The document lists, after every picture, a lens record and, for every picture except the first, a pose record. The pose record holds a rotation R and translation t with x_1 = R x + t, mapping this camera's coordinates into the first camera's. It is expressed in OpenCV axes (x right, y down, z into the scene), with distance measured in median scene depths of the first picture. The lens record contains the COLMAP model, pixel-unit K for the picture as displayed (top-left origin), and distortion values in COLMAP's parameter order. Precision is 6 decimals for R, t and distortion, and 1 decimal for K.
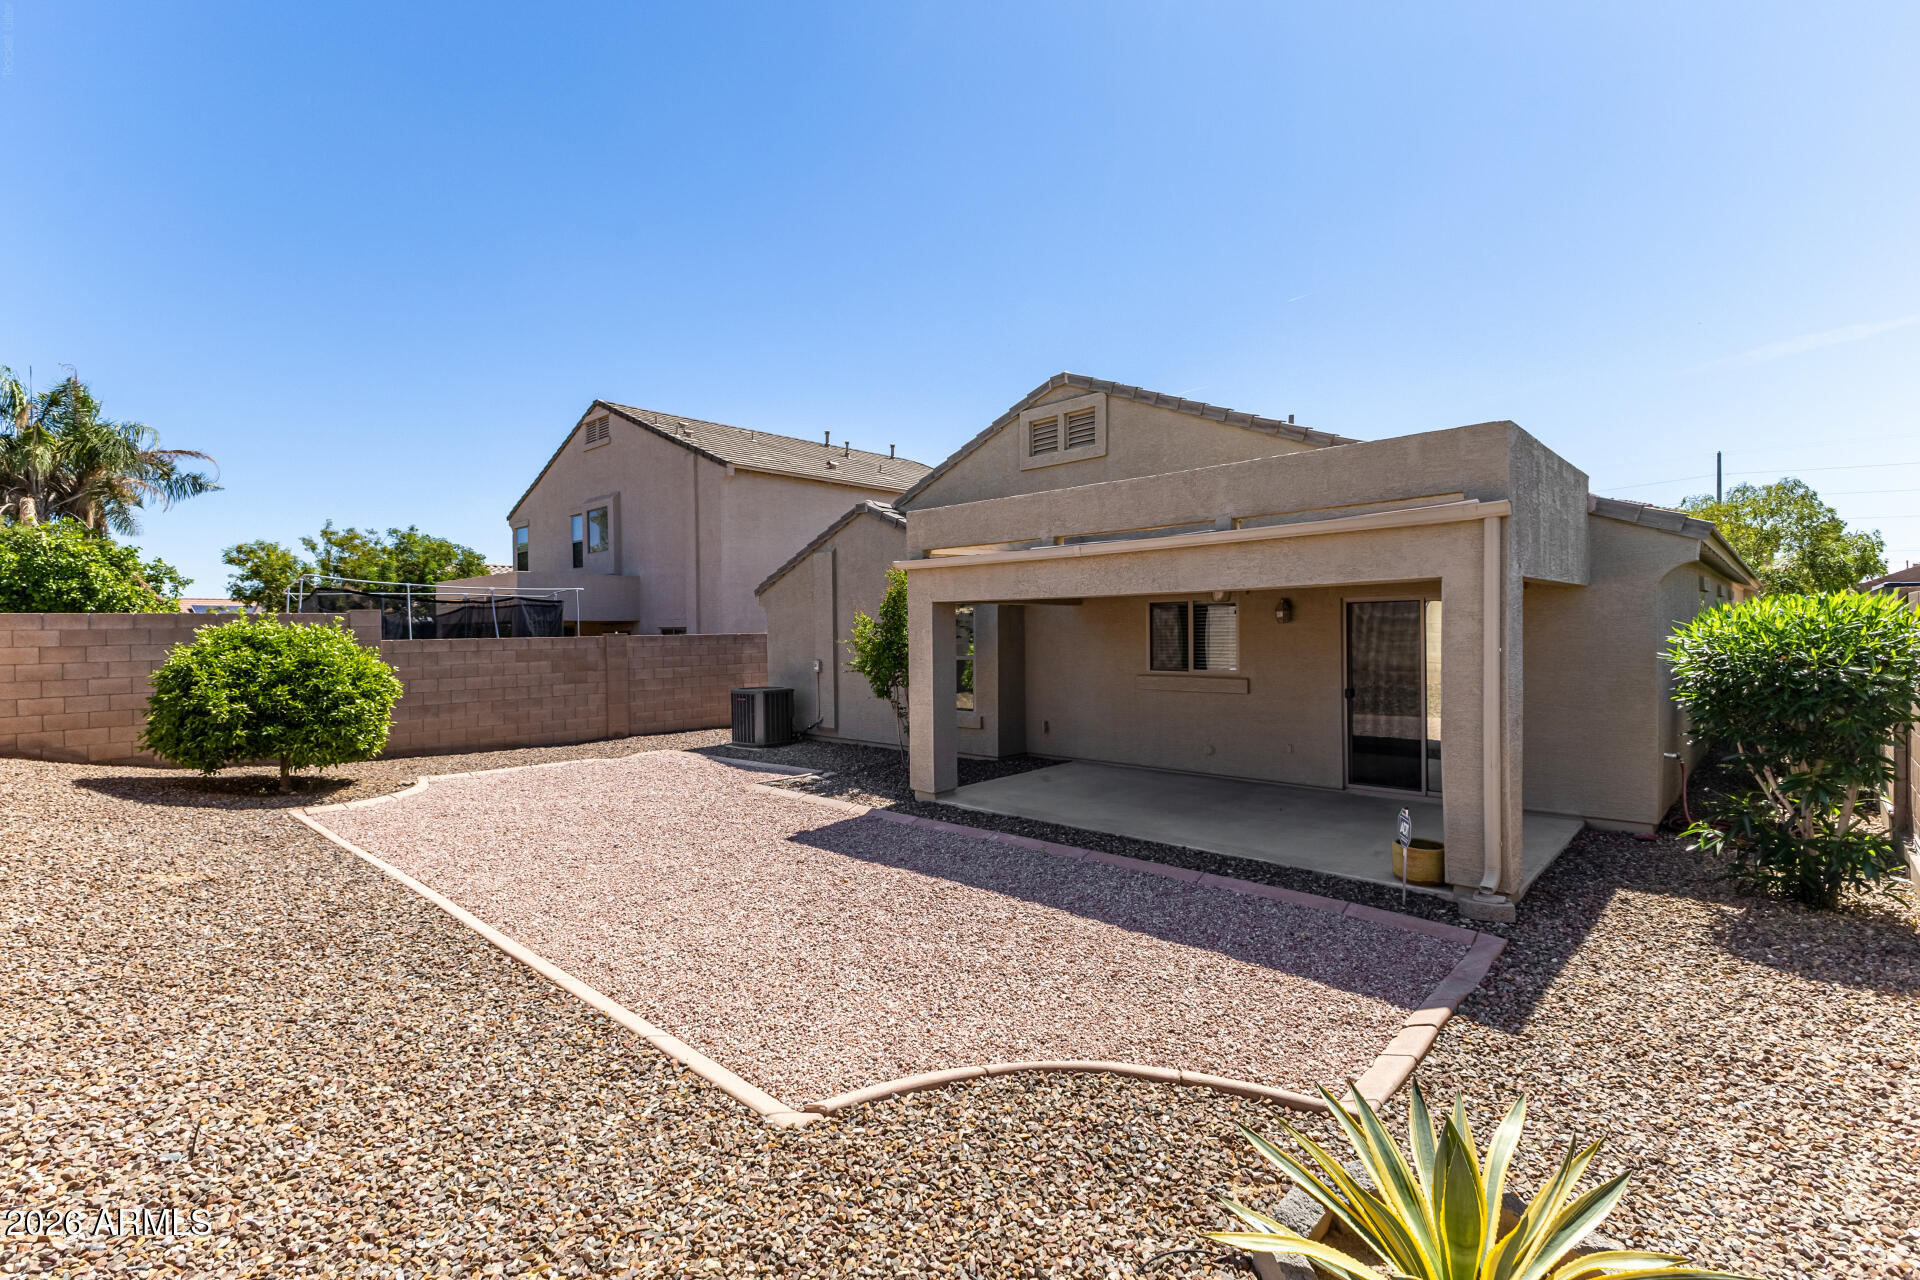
lens RADIAL K [[858.7, 0, 977.4], [0, 858.7, 647.6], [0, 0, 1]] dist [0.010381, -0.001629]
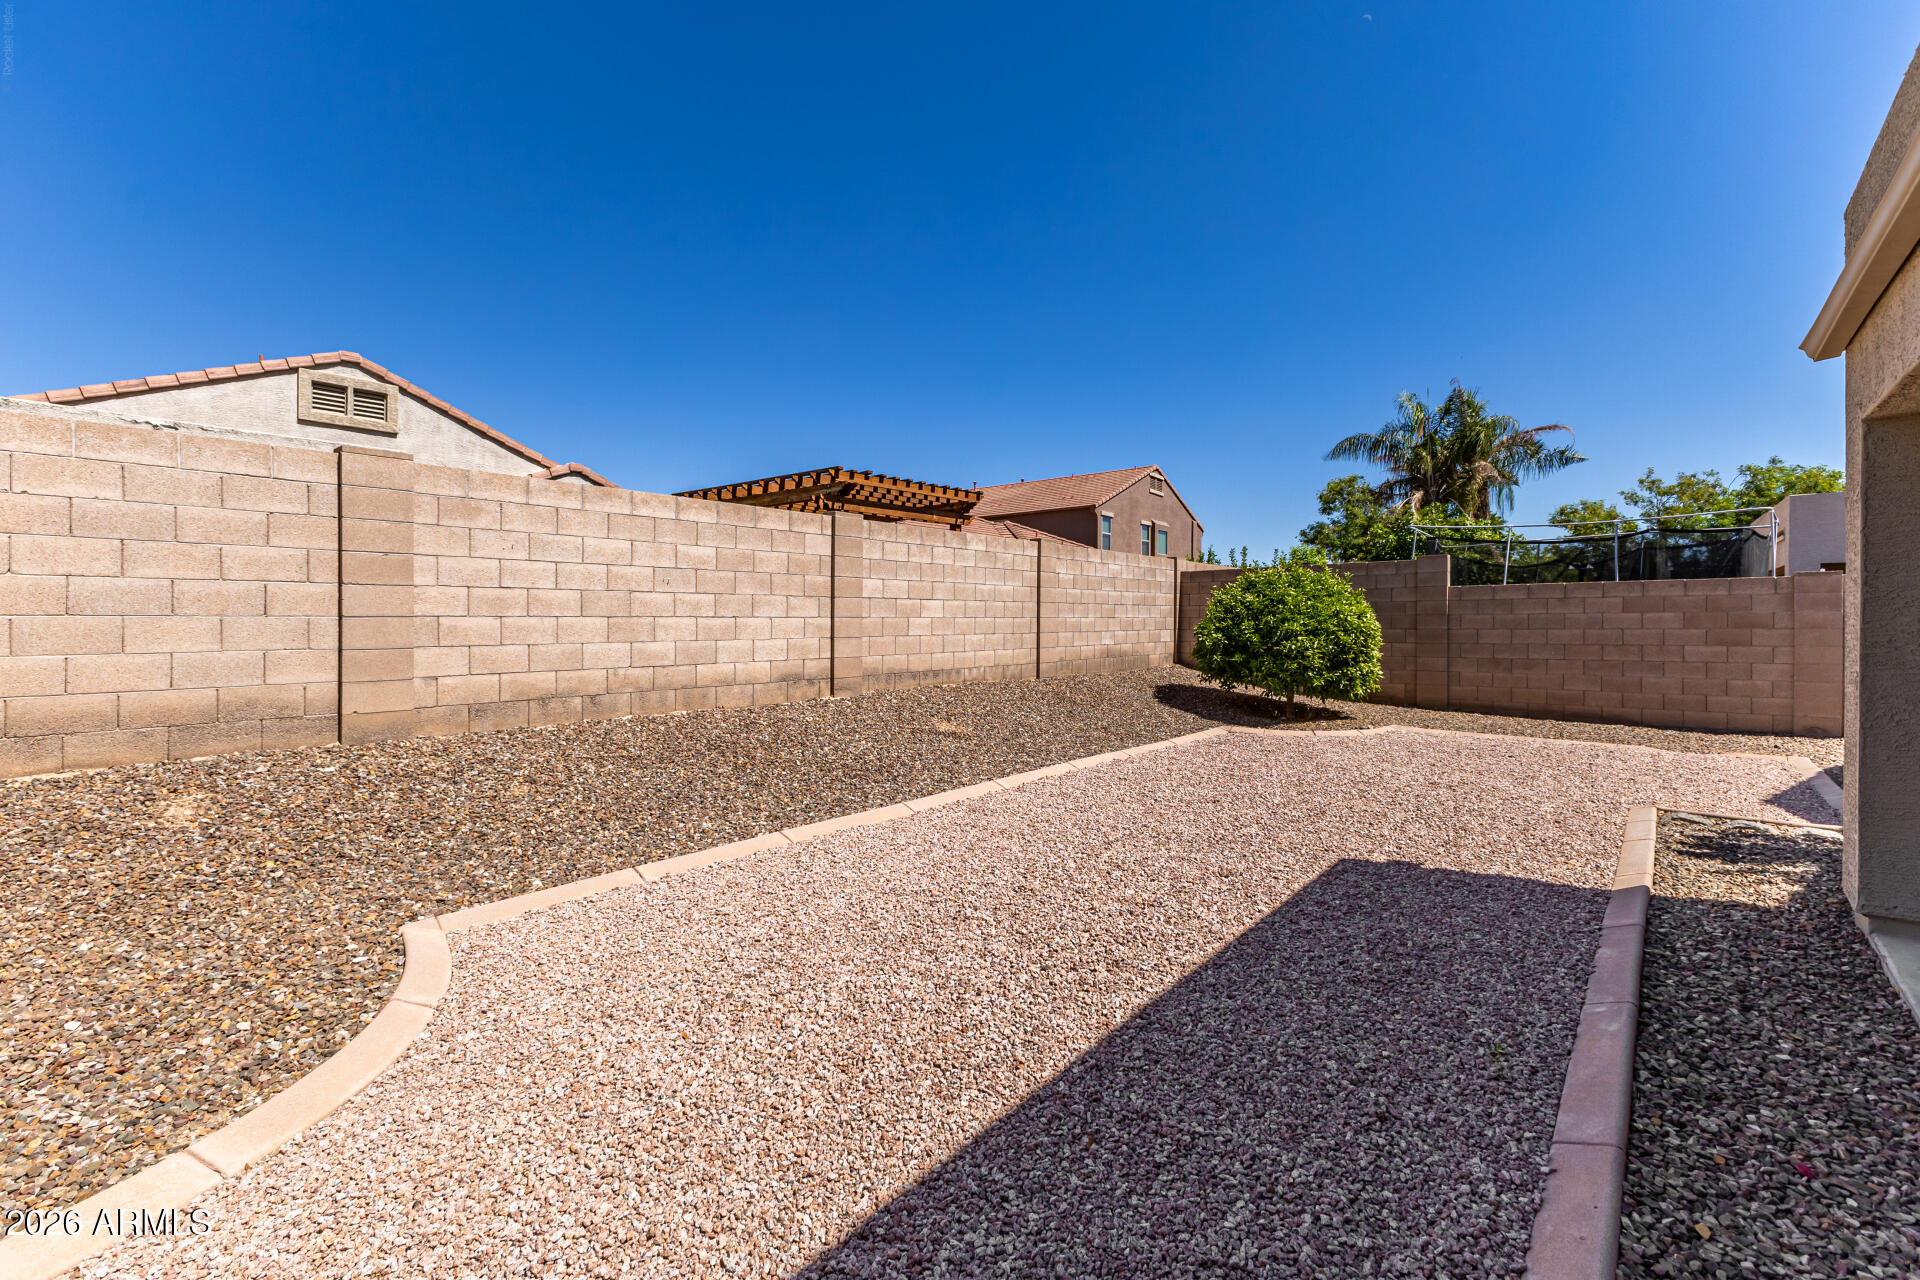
lens RADIAL K [[858.7, 0, 940.7], [0, 858.7, 610.3], [0, 0, 1]] dist [0.010381, -0.001629]
pose [[0.043094, -0.000983, -0.999071, 0.225600], [-0.015596, 0.999877, -0.001656, 0.027110], [0.998949, 0.015653, 0.043073, 0.376773]]
